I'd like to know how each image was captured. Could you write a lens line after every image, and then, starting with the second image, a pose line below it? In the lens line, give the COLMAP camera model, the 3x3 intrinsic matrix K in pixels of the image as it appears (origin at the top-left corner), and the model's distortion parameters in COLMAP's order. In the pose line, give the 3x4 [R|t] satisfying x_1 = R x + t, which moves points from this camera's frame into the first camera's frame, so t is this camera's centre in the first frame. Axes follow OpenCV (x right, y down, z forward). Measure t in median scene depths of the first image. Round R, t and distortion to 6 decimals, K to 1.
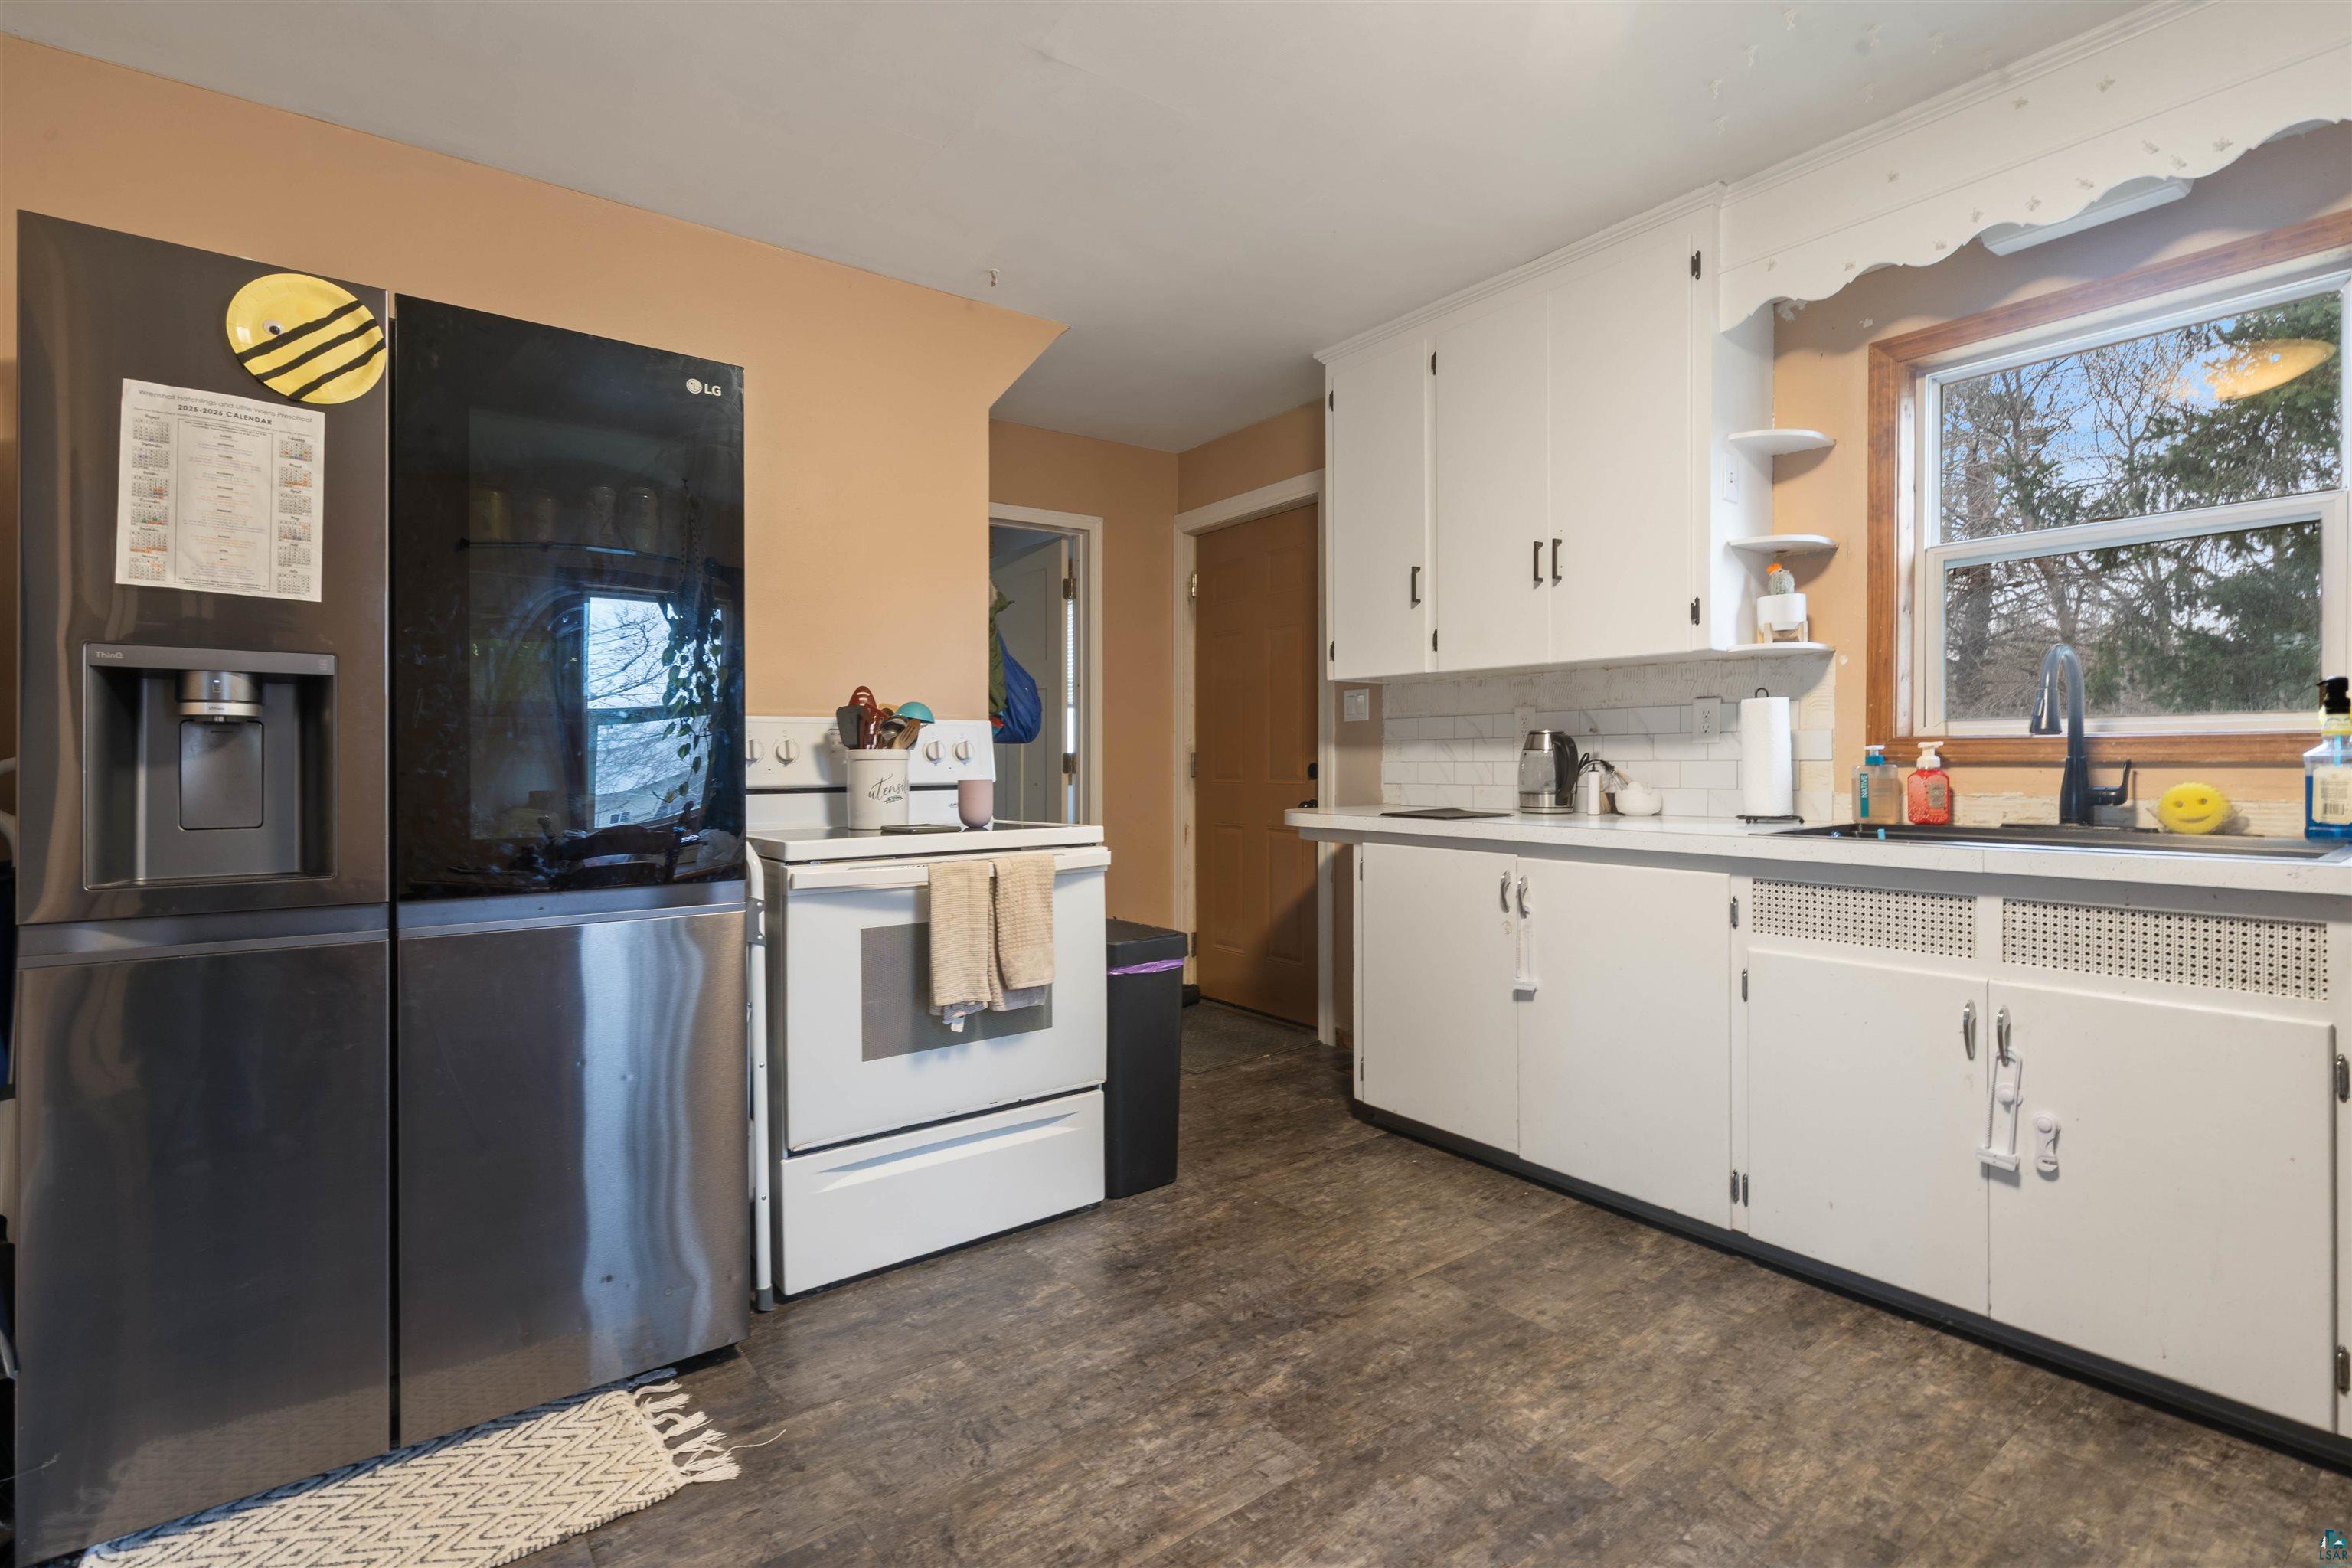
lens RADIAL K [[1079.0, 0, 1171.7], [0, 1079.0, 770.2], [0, 0, 1]] dist [0.001343, 0.001015]
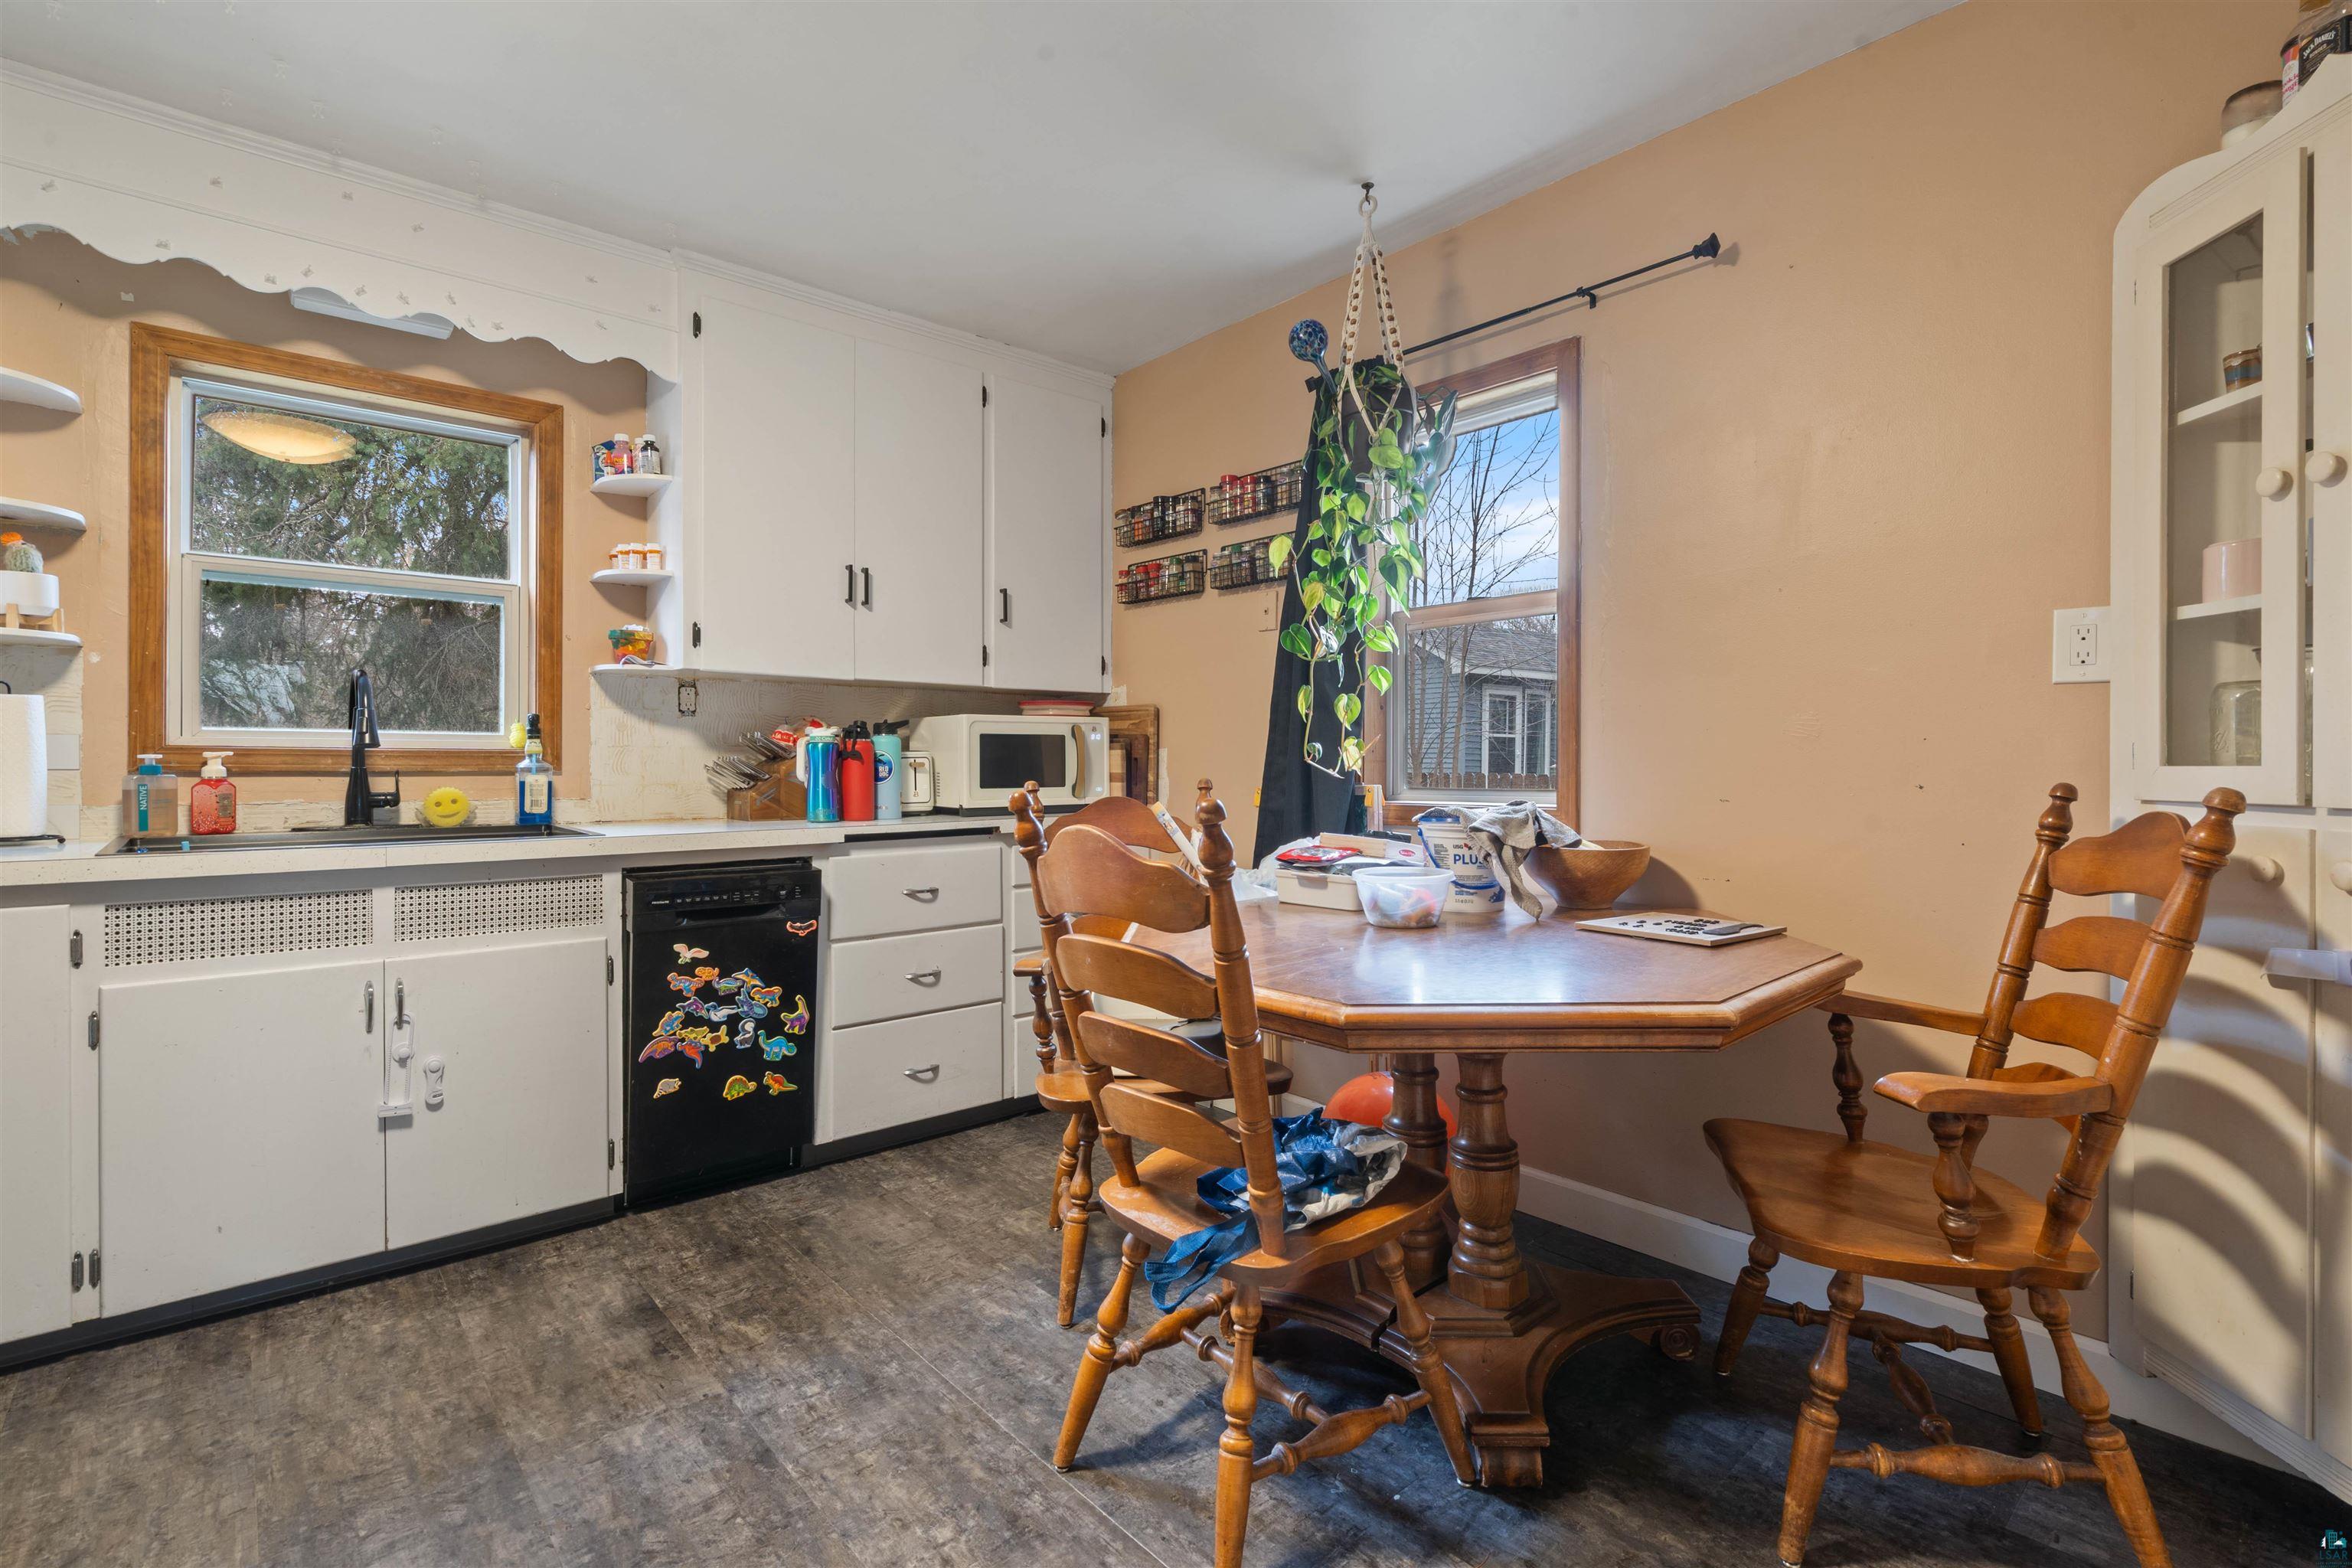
lens RADIAL K [[1079.0, 0, 1171.7], [0, 1079.0, 770.2], [0, 0, 1]] dist [0.001343, 0.001015]
pose [[-0.066236, 0.000291, 0.997804, -0.393024], [0.007565, 0.999971, 0.000211, -0.002548], [-0.997775, 0.007562, -0.066236, 0.199765]]
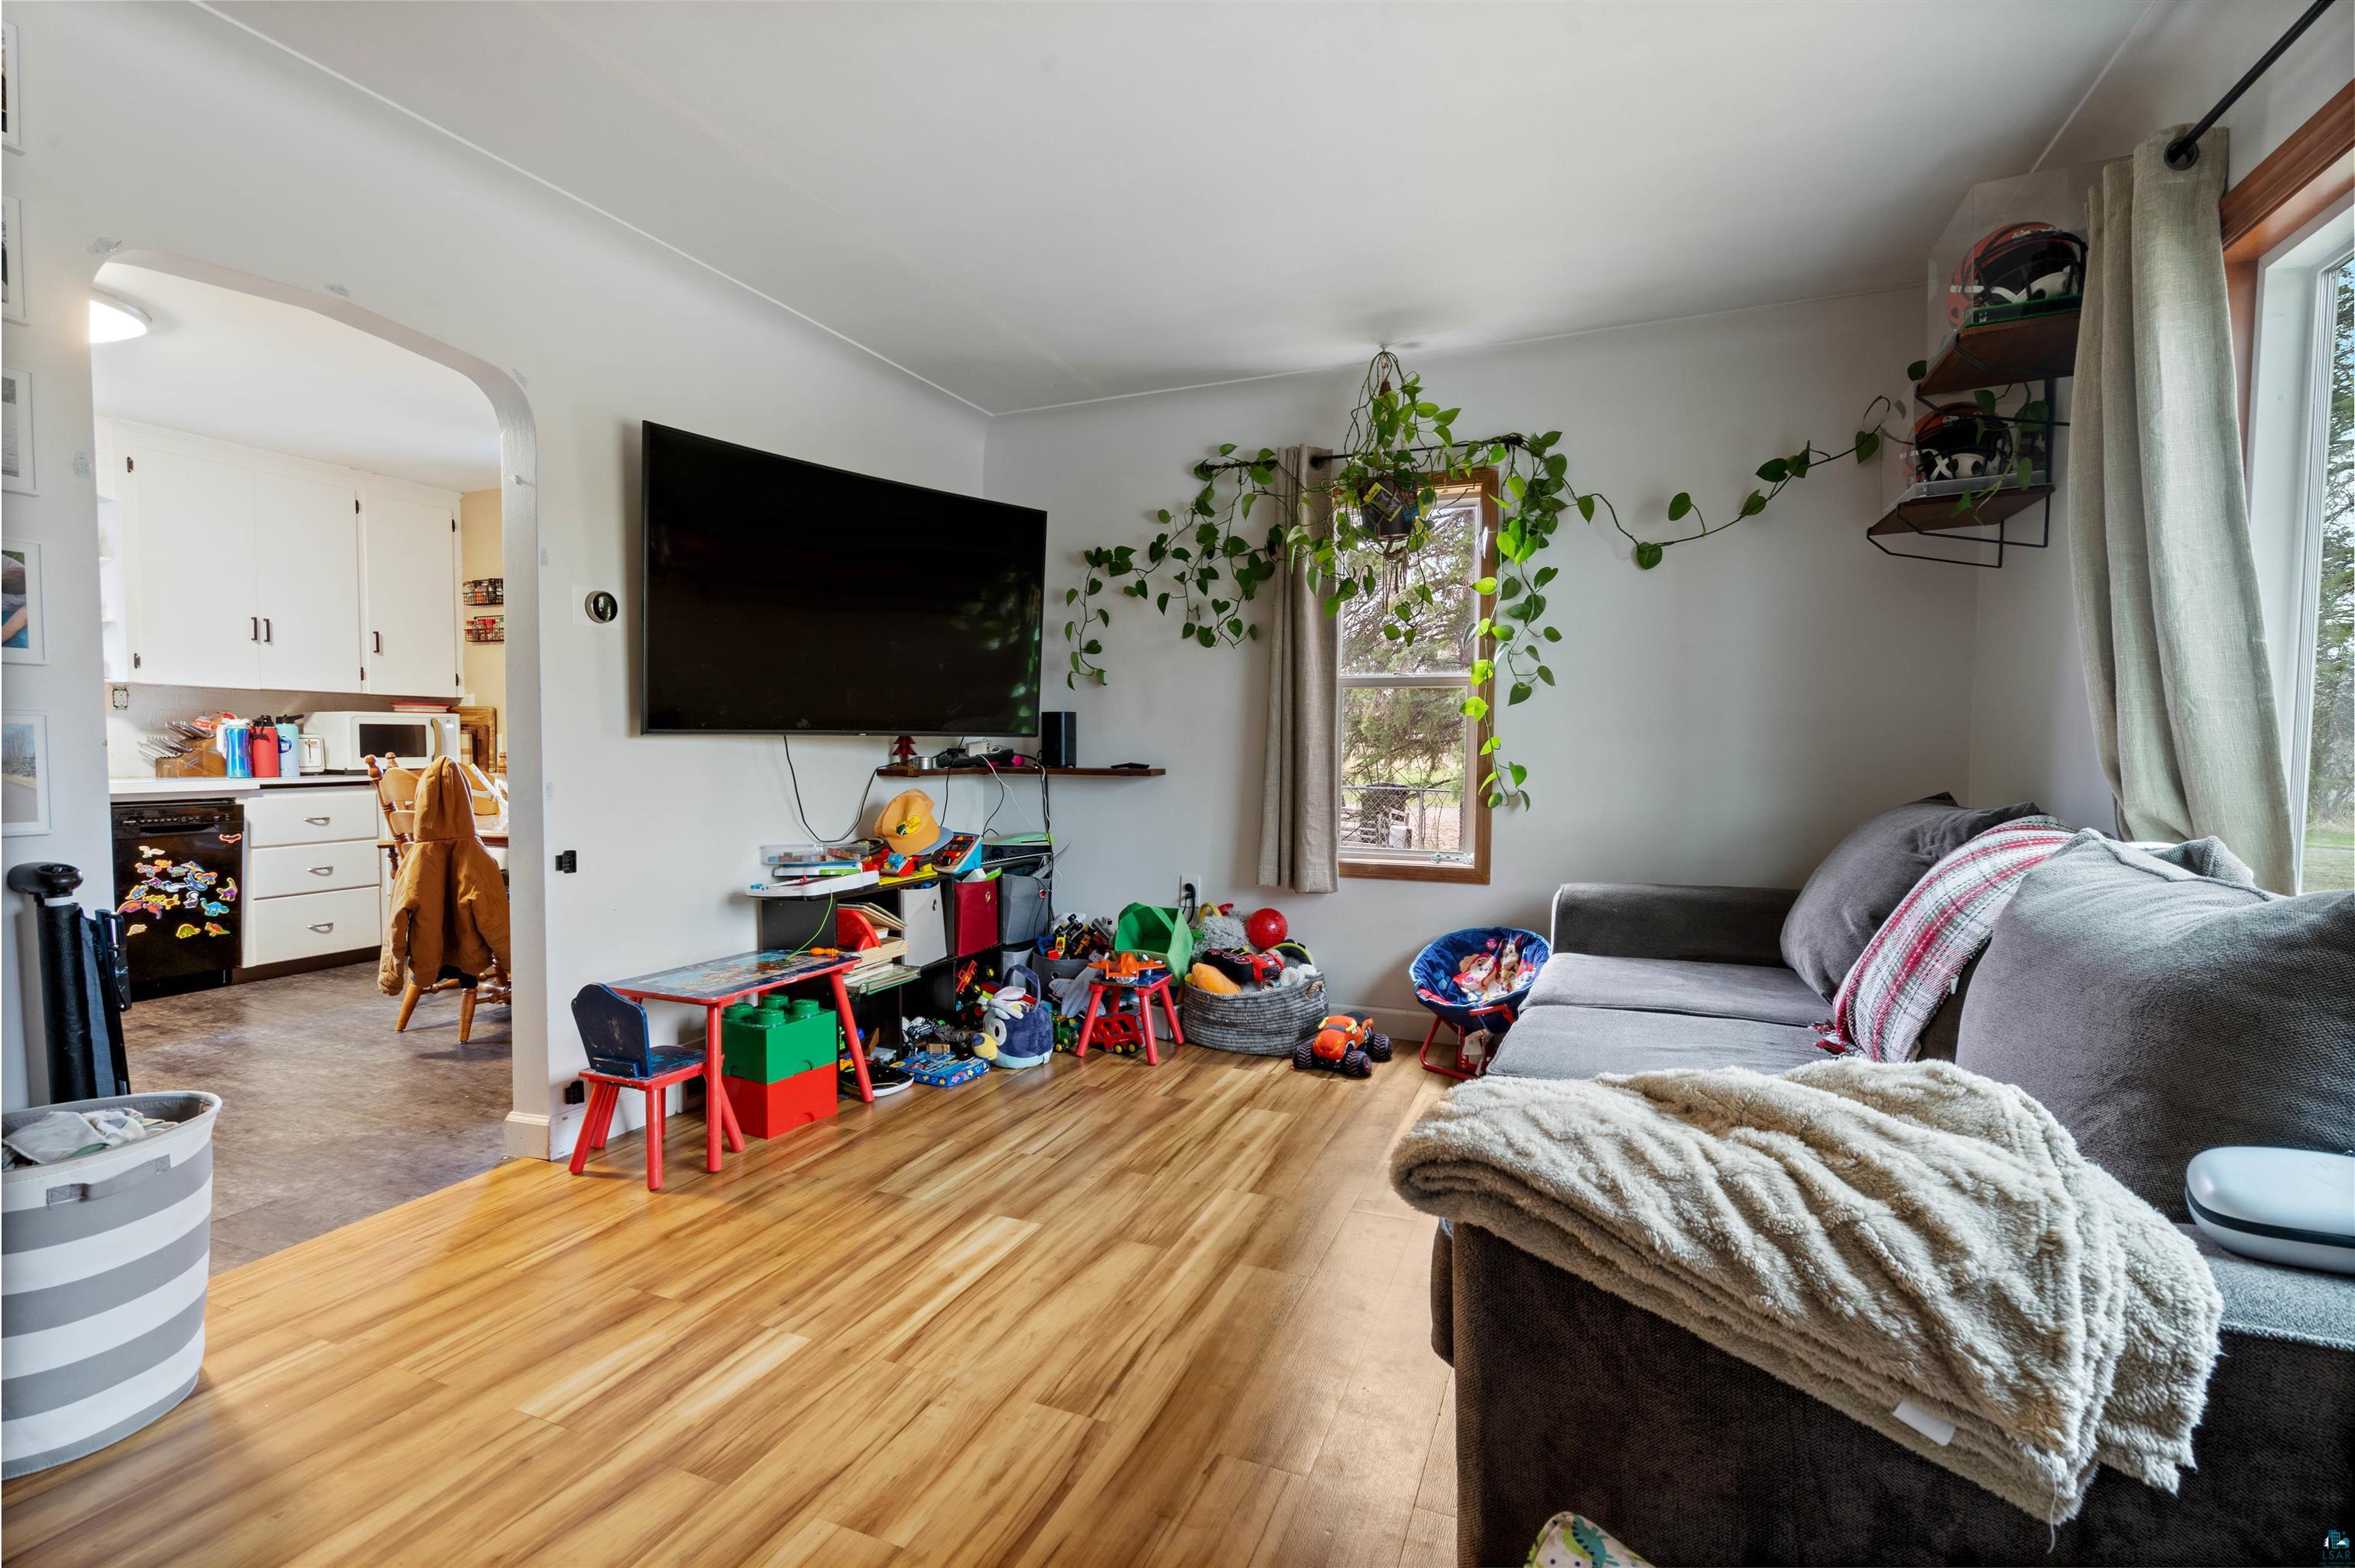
lens RADIAL K [[1062.2, 0, 1175.9], [0, 1062.2, 795.3], [0, 0, 1]] dist [-0.000208, -0.000219]
pose [[-0.504406, -0.038855, 0.862592, -1.844689], [0.001788, 0.998938, 0.046042, -0.001122], [-0.863465, 0.024767, -0.503801, -0.008802]]
